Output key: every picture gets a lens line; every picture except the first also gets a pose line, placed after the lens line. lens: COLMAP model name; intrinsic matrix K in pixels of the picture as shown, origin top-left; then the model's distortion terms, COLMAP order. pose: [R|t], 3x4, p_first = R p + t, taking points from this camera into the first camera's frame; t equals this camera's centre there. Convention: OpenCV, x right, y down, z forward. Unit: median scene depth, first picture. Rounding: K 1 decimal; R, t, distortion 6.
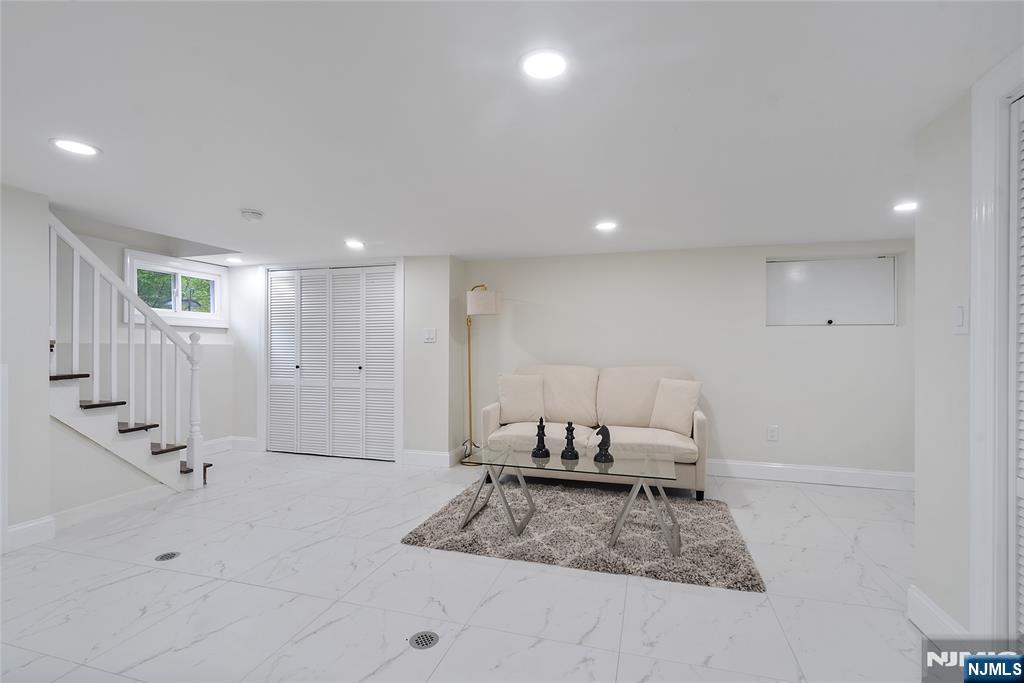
lens RADIAL K [[477.7, 0, 507.6], [0, 477.7, 343.9], [0, 0, 1]] dist [-0.007603, 0.003200]
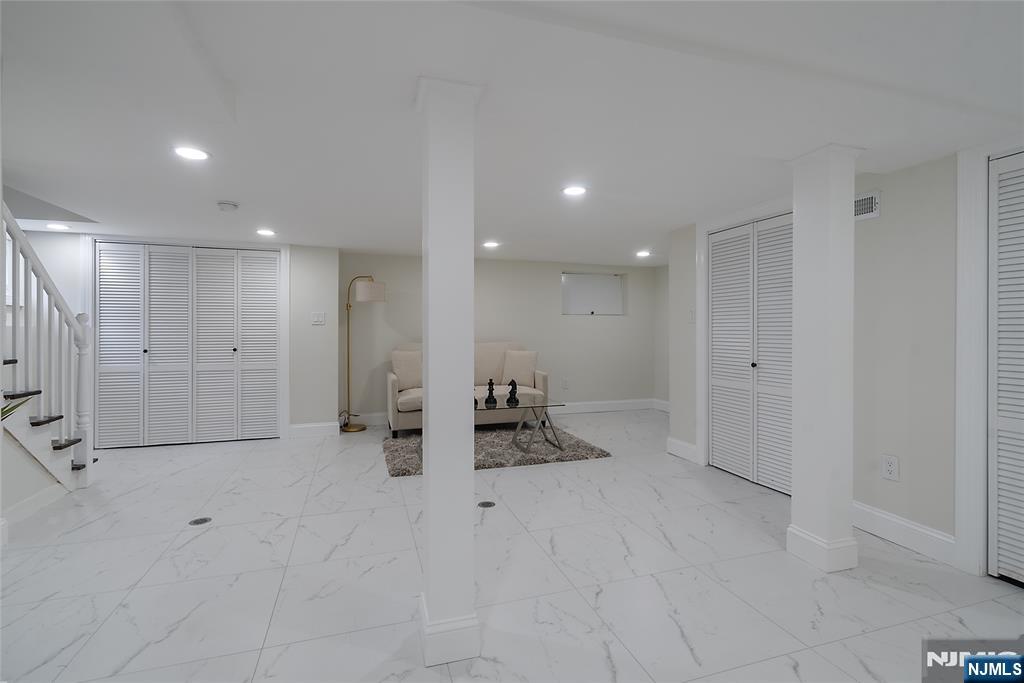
lens RADIAL K [[477.7, 0, 513.3], [0, 477.7, 334.1], [0, 0, 1]] dist [-0.007603, 0.003200]
pose [[0.823390, -0.007673, 0.567424, -0.472253], [-0.000849, 0.999891, 0.014753, 0.001899], [-0.567475, -0.012629, 0.823294, -0.187231]]
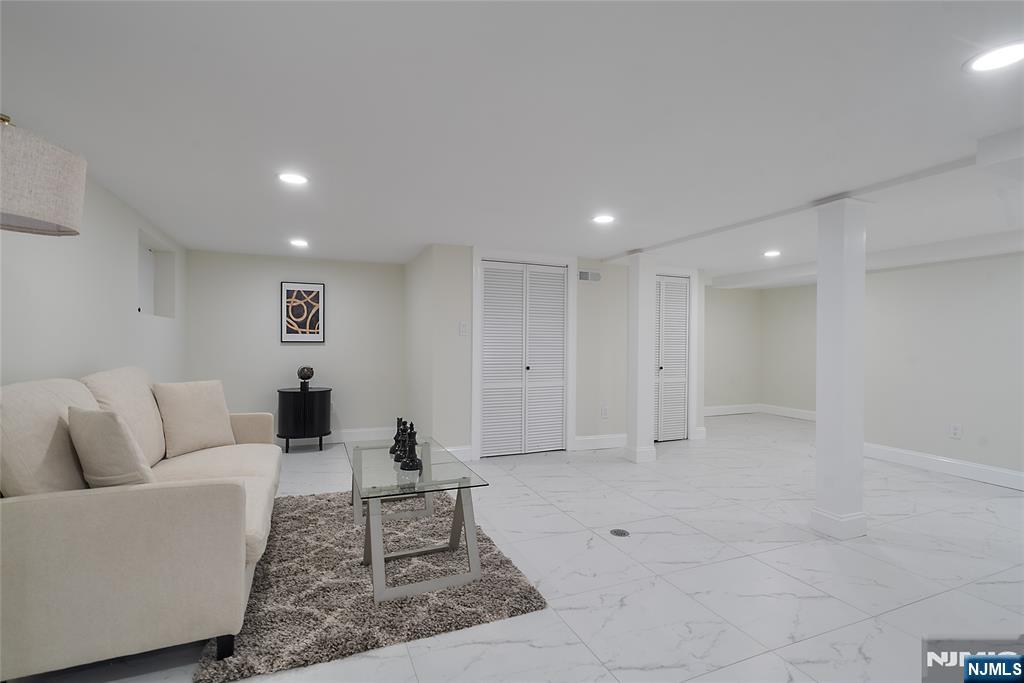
lens RADIAL K [[477.7, 0, 514.5], [0, 477.7, 343.5], [0, 0, 1]] dist [-0.007603, 0.003200]
pose [[-0.648994, -0.011002, 0.760714, -0.505953], [-0.015674, 0.999877, 0.001090, 0.008552], [-0.760632, -0.011216, -0.649087, 1.022764]]
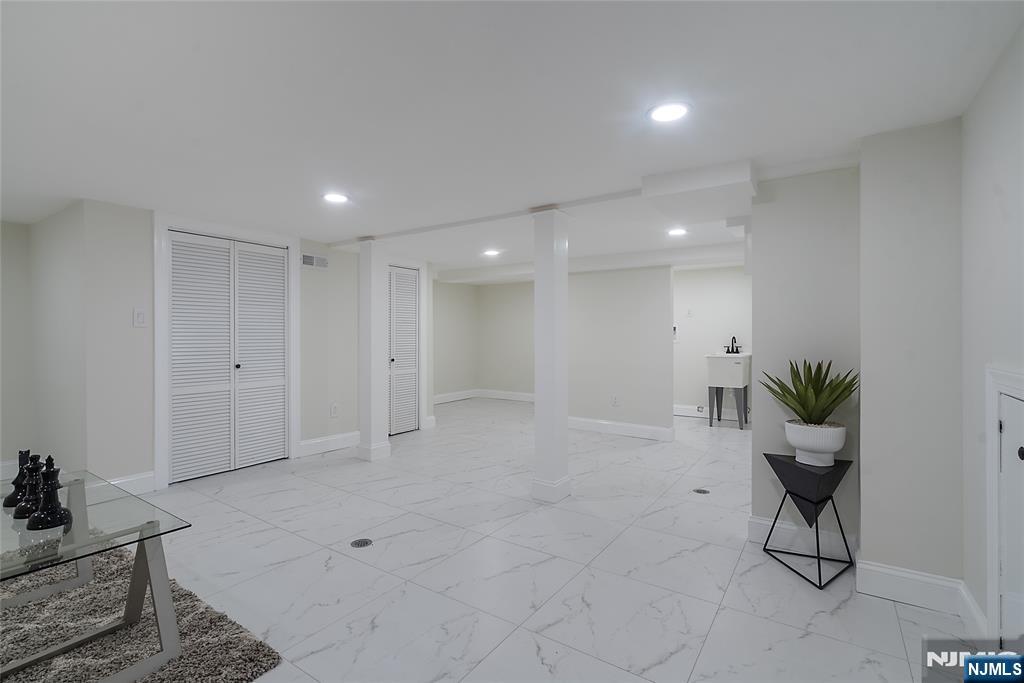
lens RADIAL K [[477.7, 0, 515.5], [0, 477.7, 336.0], [0, 0, 1]] dist [-0.007603, 0.003200]
pose [[-0.956761, -0.004029, 0.290848, -0.460471], [-0.005064, 0.999983, -0.002807, 0.007796], [-0.290832, -0.004158, -0.956765, 1.001266]]
